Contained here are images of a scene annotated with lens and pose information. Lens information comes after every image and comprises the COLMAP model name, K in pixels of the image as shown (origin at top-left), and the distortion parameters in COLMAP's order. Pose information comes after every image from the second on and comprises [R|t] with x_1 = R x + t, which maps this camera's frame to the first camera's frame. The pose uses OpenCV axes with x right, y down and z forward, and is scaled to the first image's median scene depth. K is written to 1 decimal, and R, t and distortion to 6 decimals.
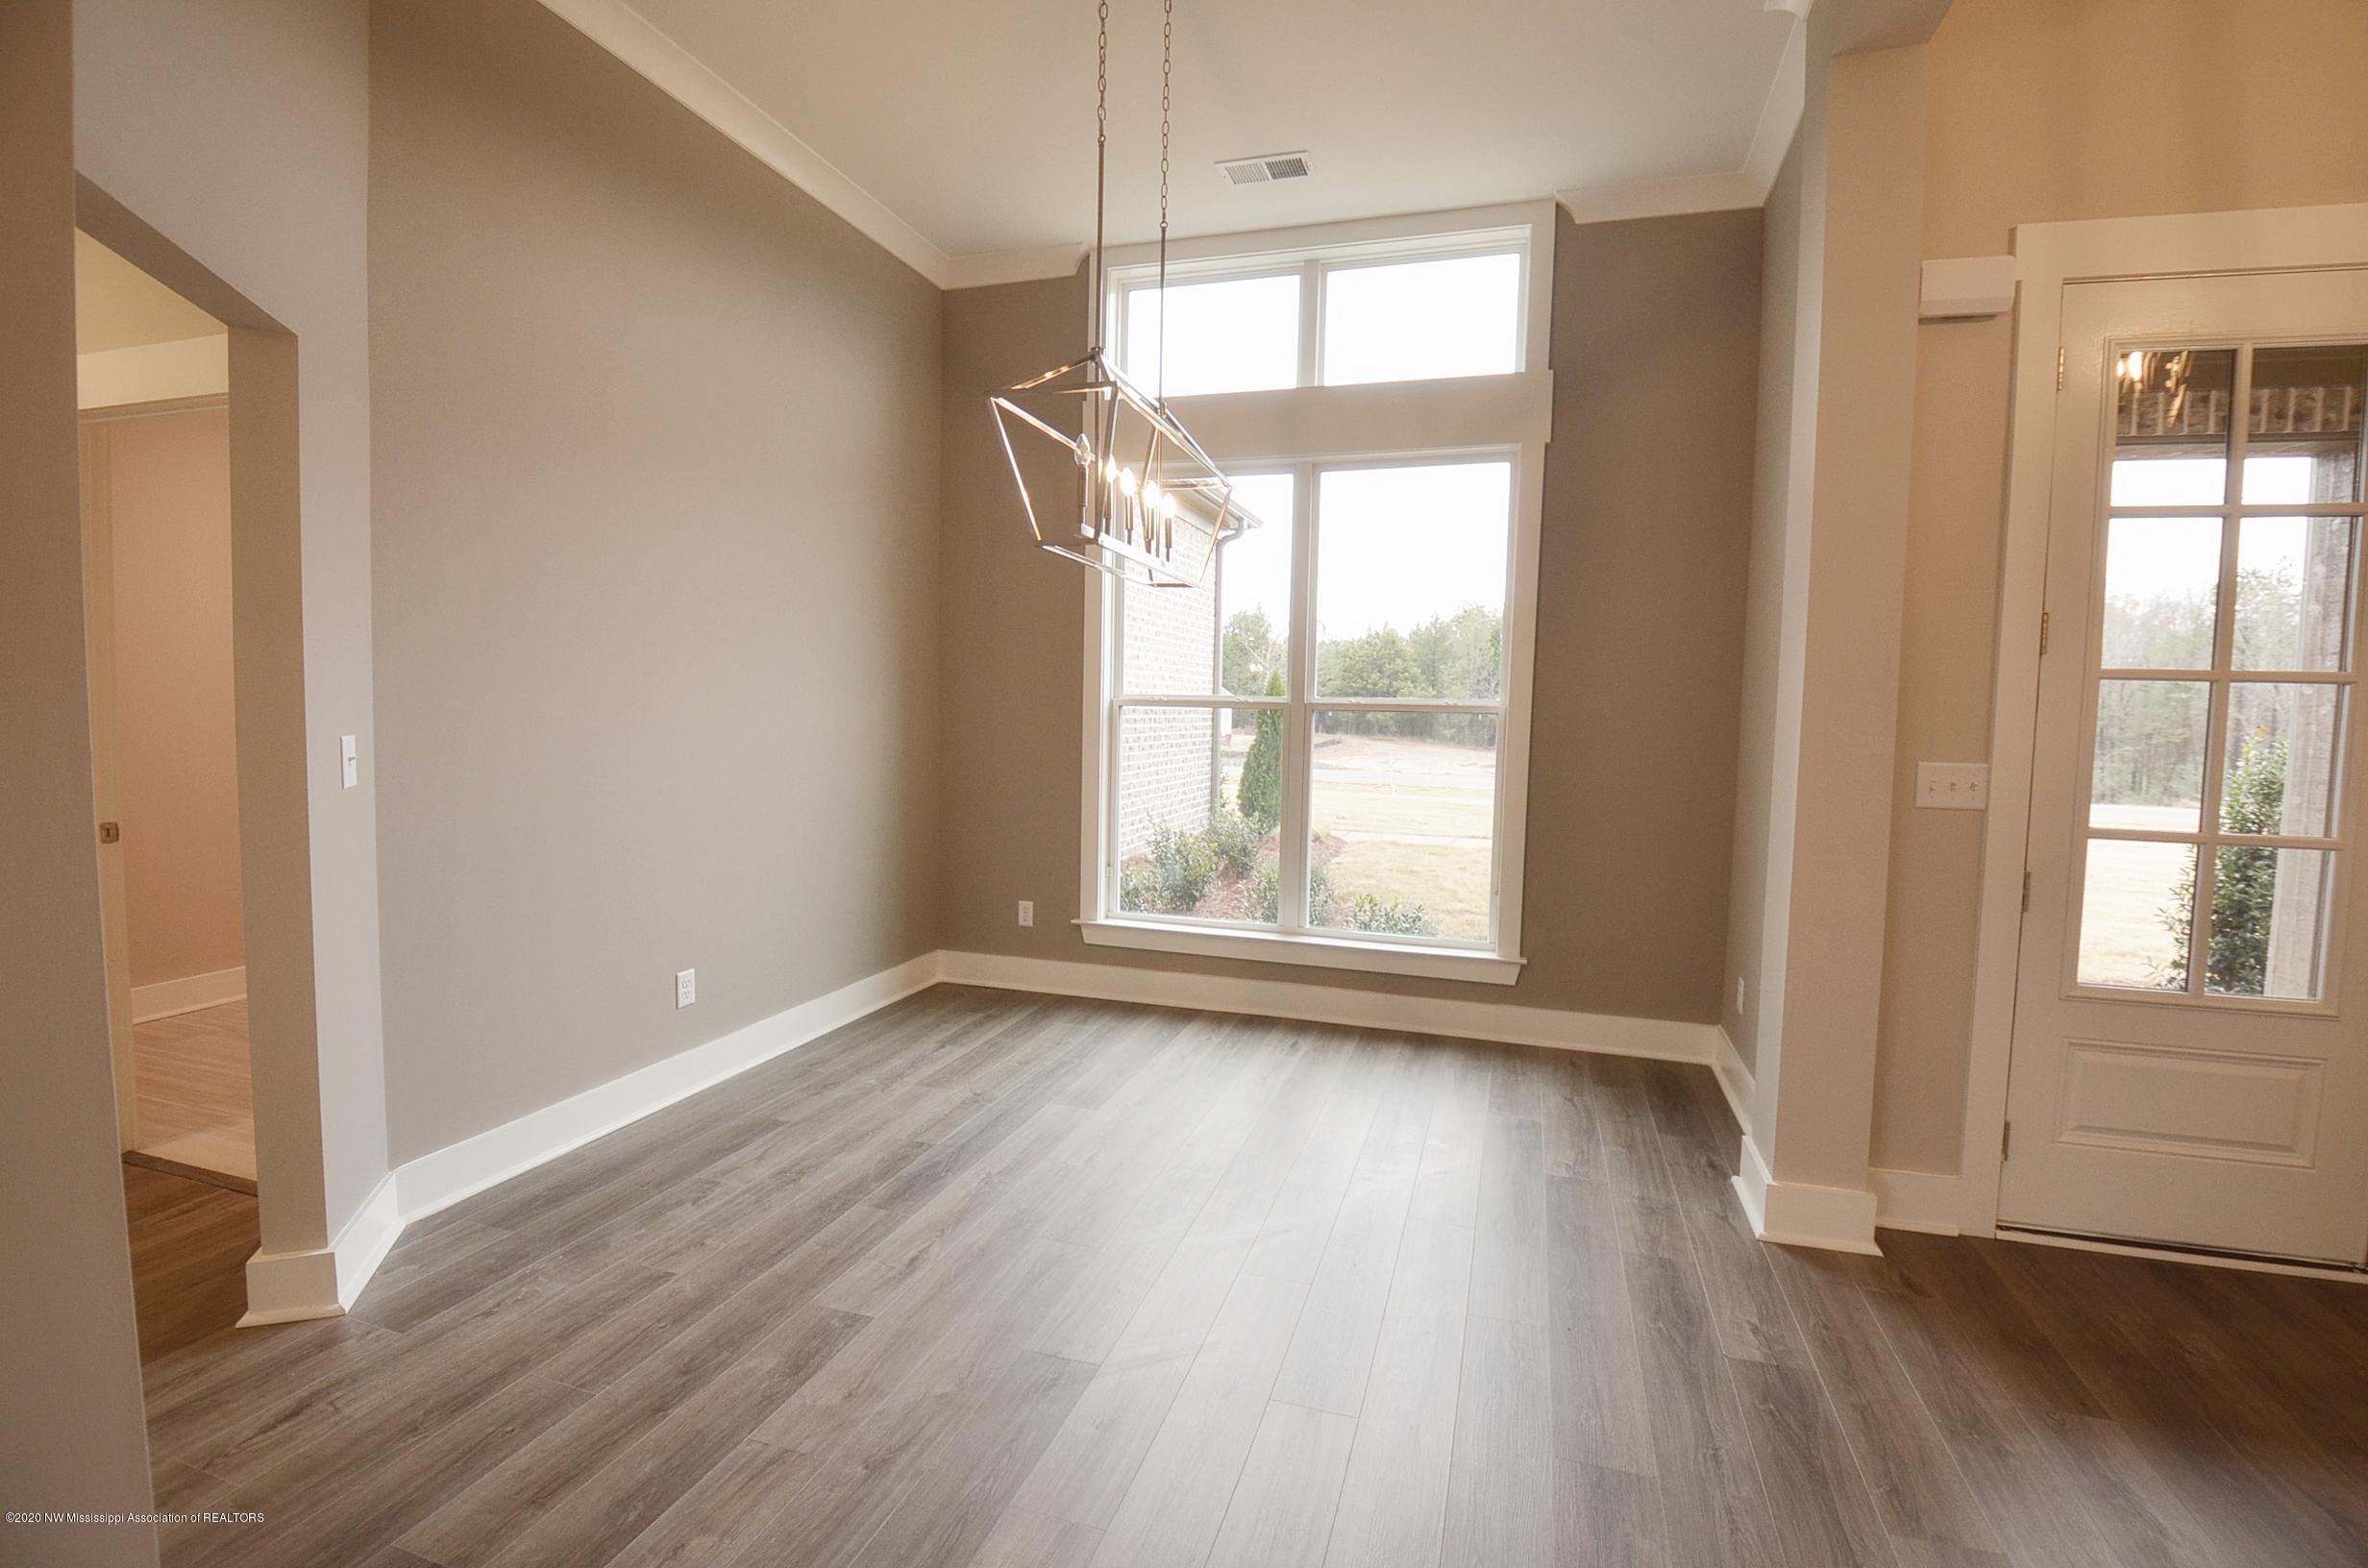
lens RADIAL K [[1043.1, 0, 1200.2], [0, 1043.1, 778.2], [0, 0, 1]] dist [-0.020354, -0.000494]
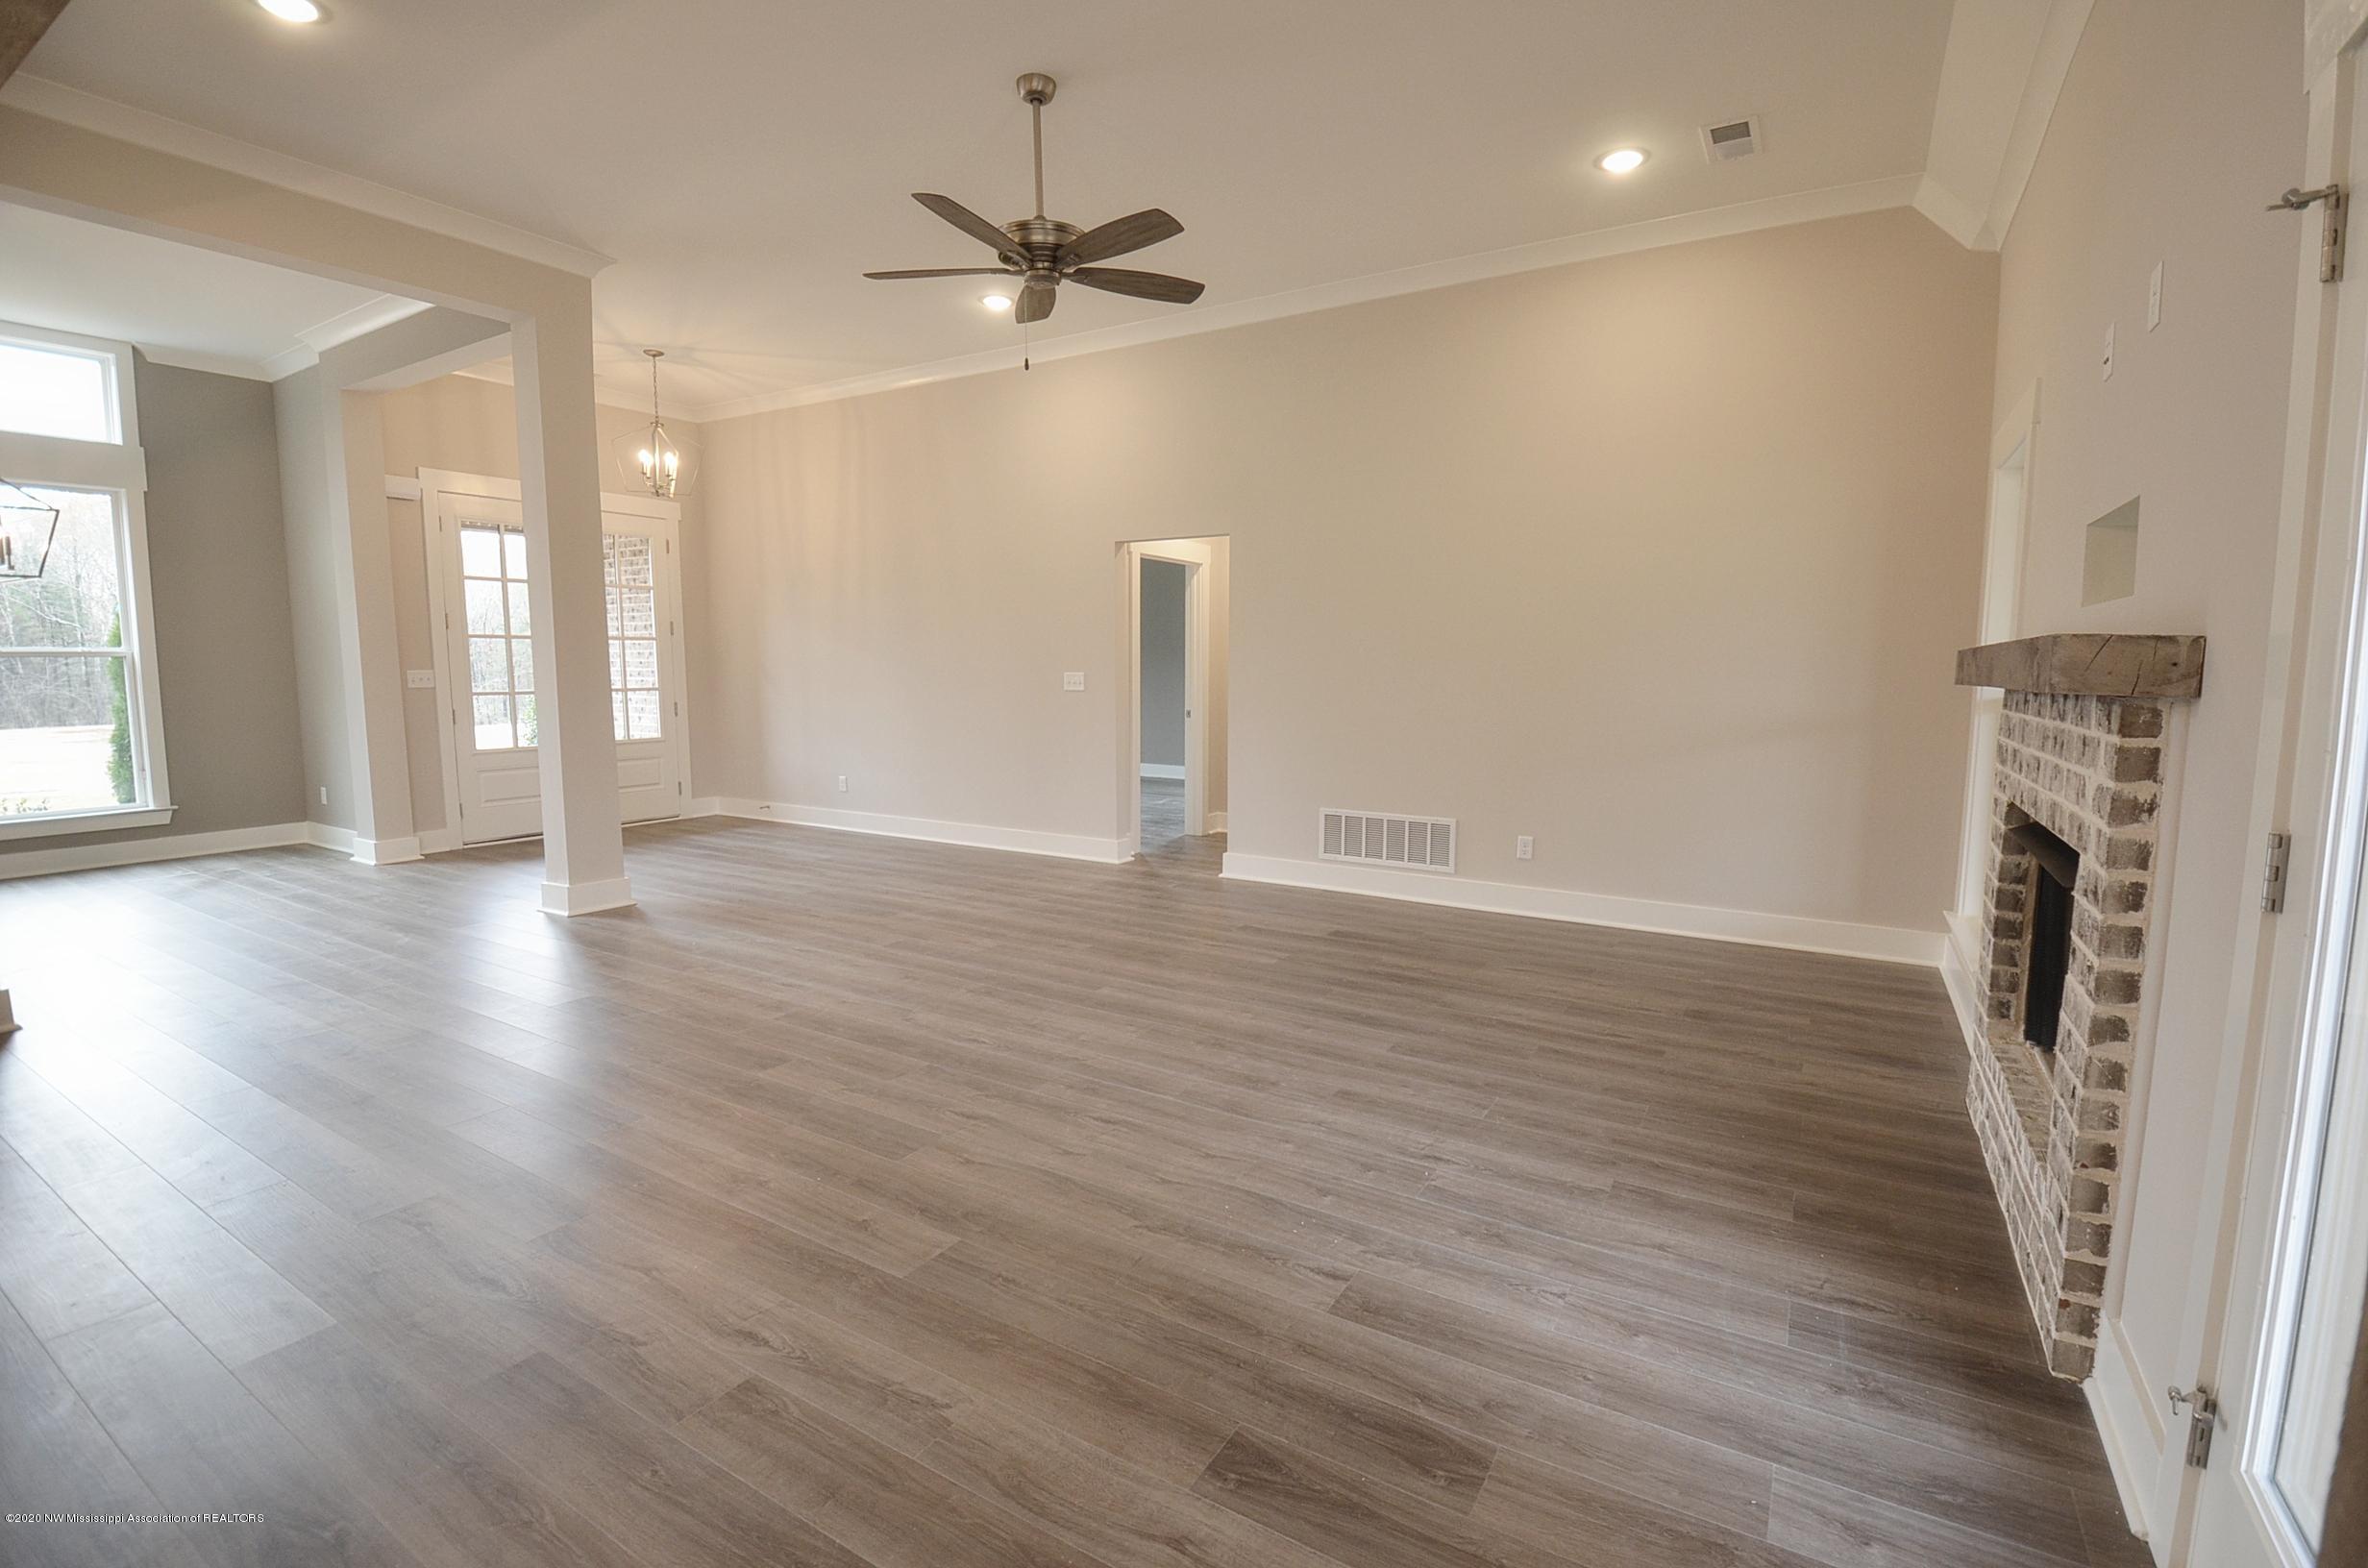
lens RADIAL K [[1027.3, 0, 1212.3], [0, 1027.3, 766.1], [0, 0, 1]] dist [0.019268, -0.027736]
pose [[0.228522, -0.116698, 0.966519, -0.878878], [0.078314, 0.991776, 0.101231, 0.077727], [-0.970384, 0.052558, 0.235781, -0.998663]]
